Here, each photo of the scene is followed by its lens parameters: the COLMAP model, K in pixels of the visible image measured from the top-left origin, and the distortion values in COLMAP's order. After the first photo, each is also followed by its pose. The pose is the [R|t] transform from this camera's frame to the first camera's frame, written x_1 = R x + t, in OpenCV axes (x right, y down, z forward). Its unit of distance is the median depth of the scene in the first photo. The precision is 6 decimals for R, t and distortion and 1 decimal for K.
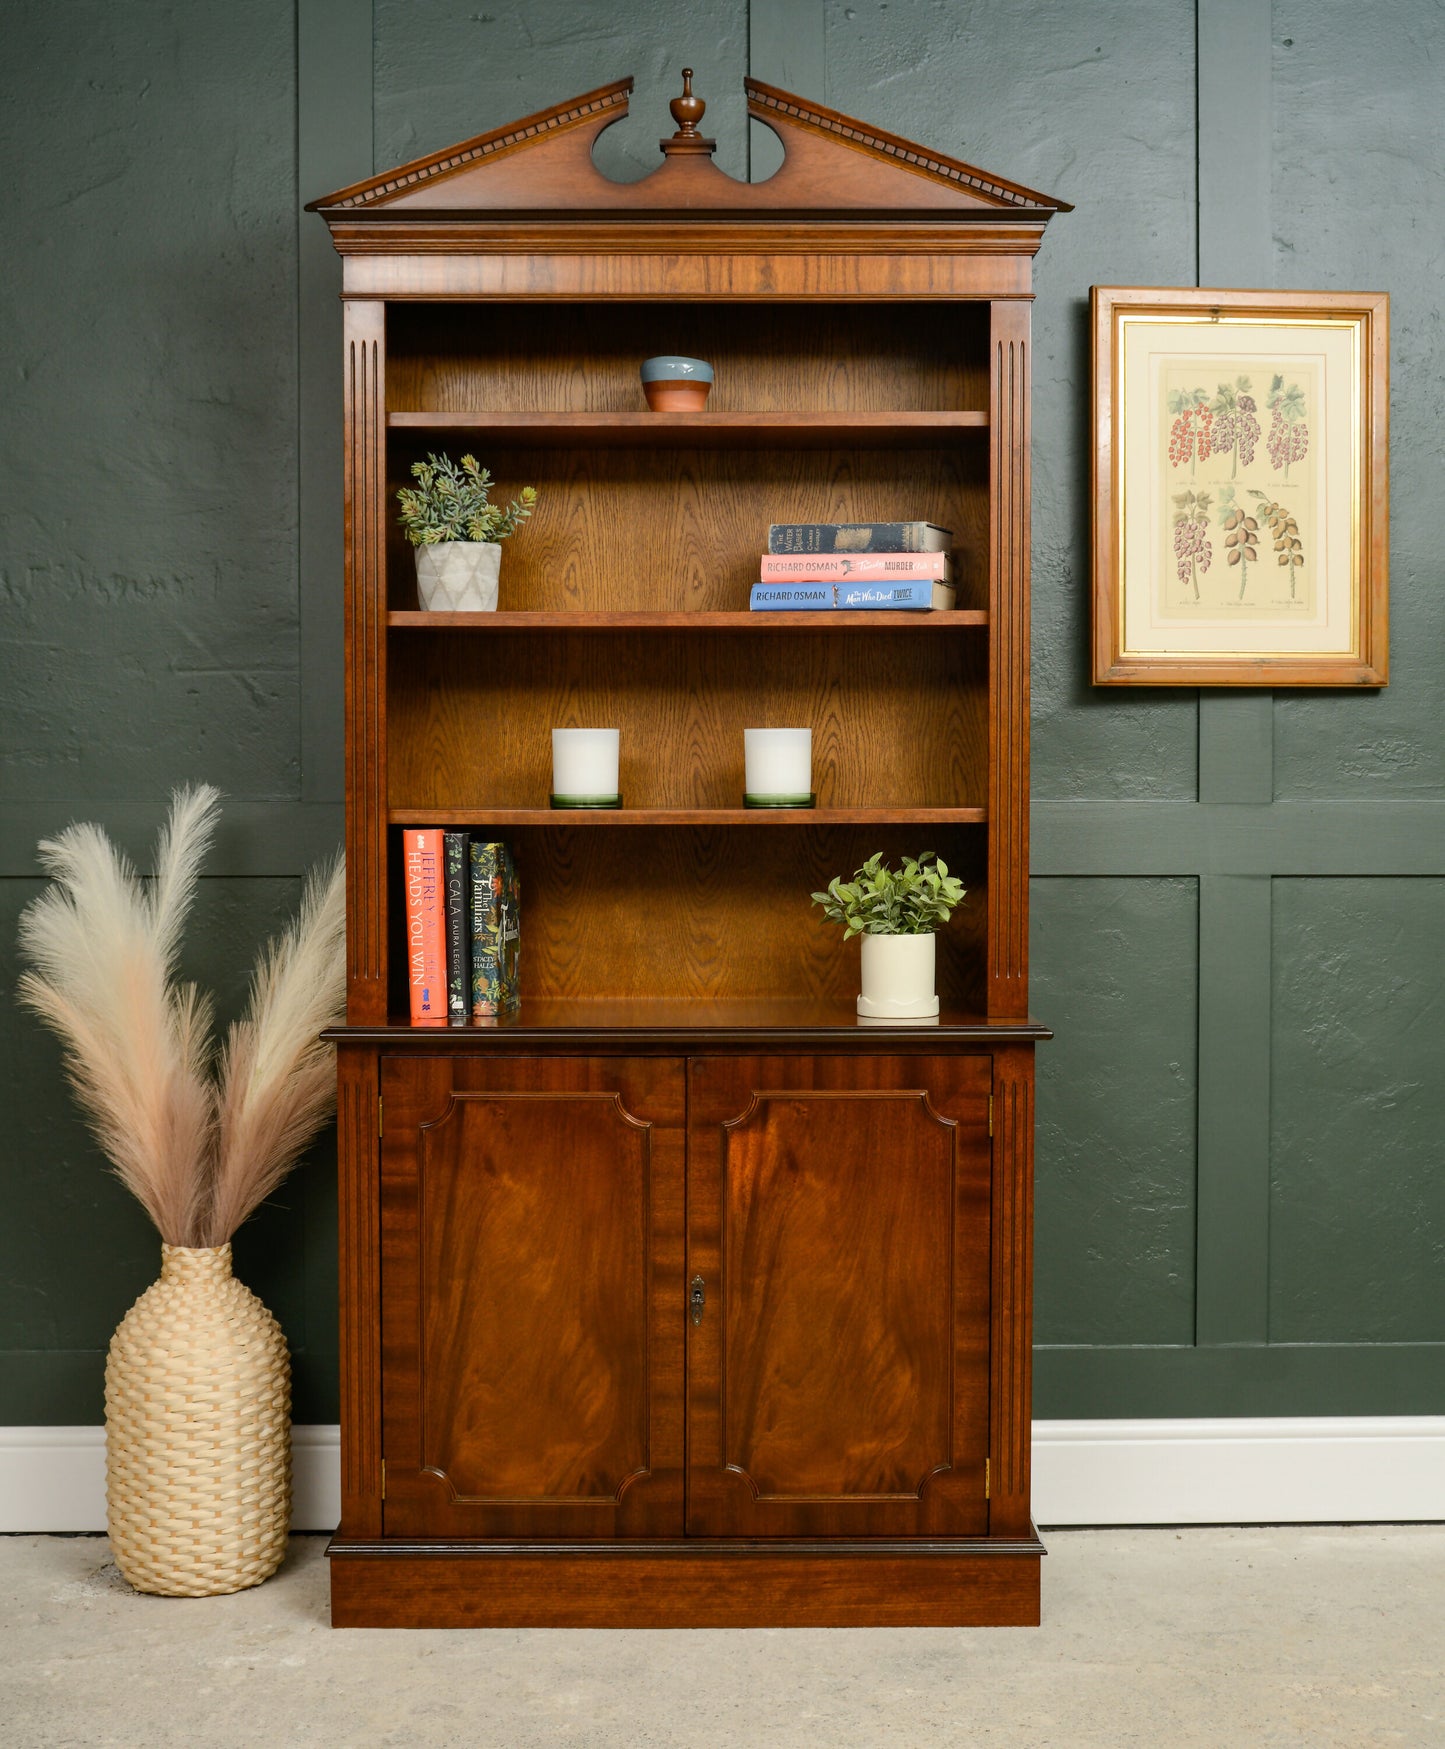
lens RADIAL K [[2459.9, 0, 729.4], [0, 2459.9, 871.1], [0, 0, 1]] dist [-0.055385, 0.016368]
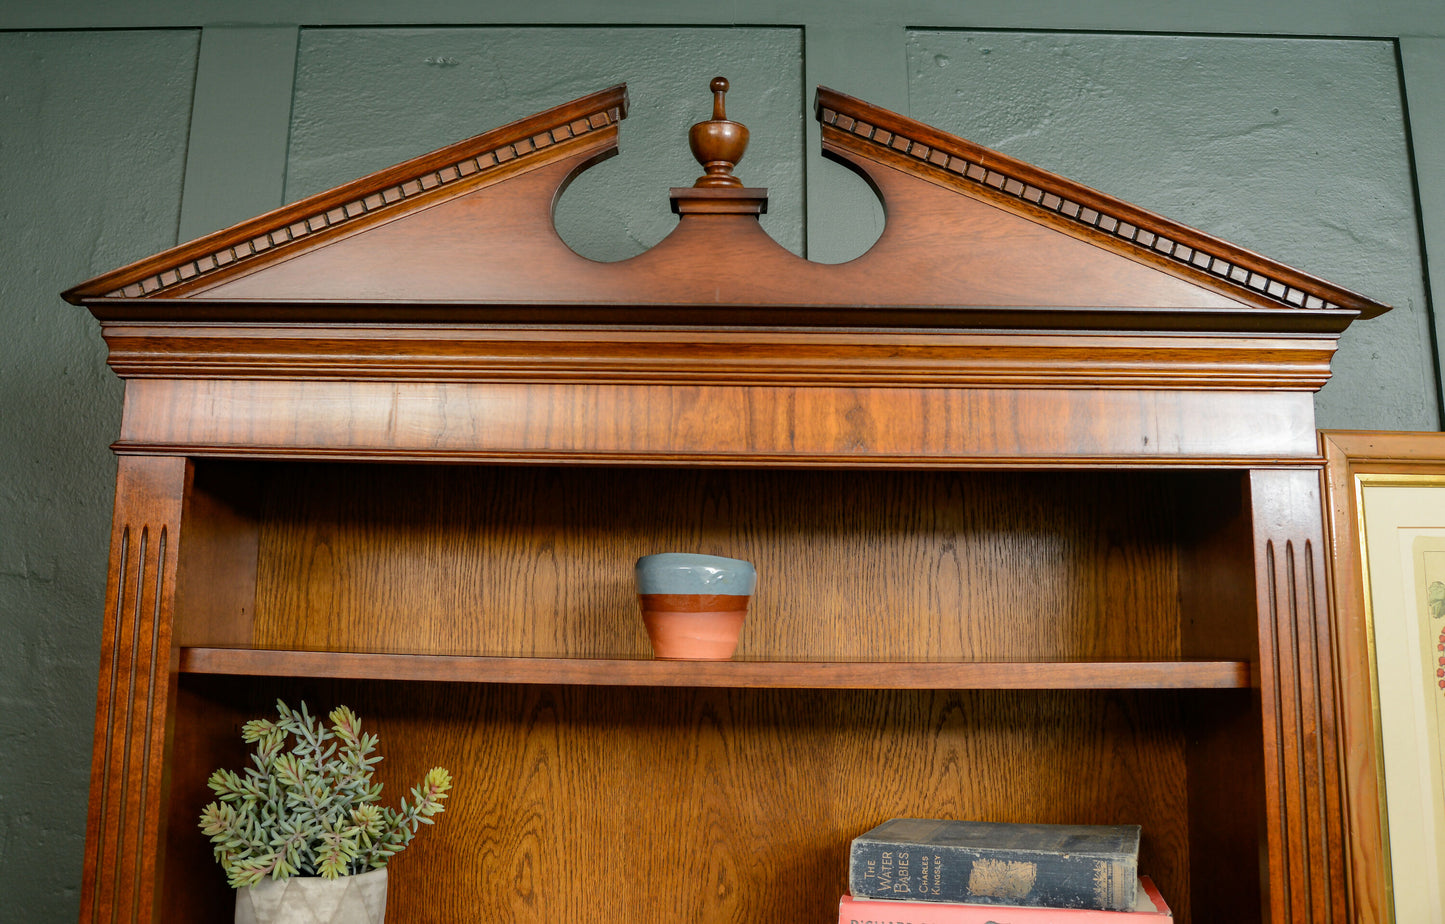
lens RADIAL K [[1399.3, 0, 704.7], [0, 1399.3, 348.8], [0, 0, 1]] dist [-0.116117, 0.017042]
pose [[0.999626, 0.010238, -0.025369, -0.011505], [-0.016353, 0.967041, -0.254095, -0.177462], [0.021932, 0.254415, 0.966846, 0.685491]]
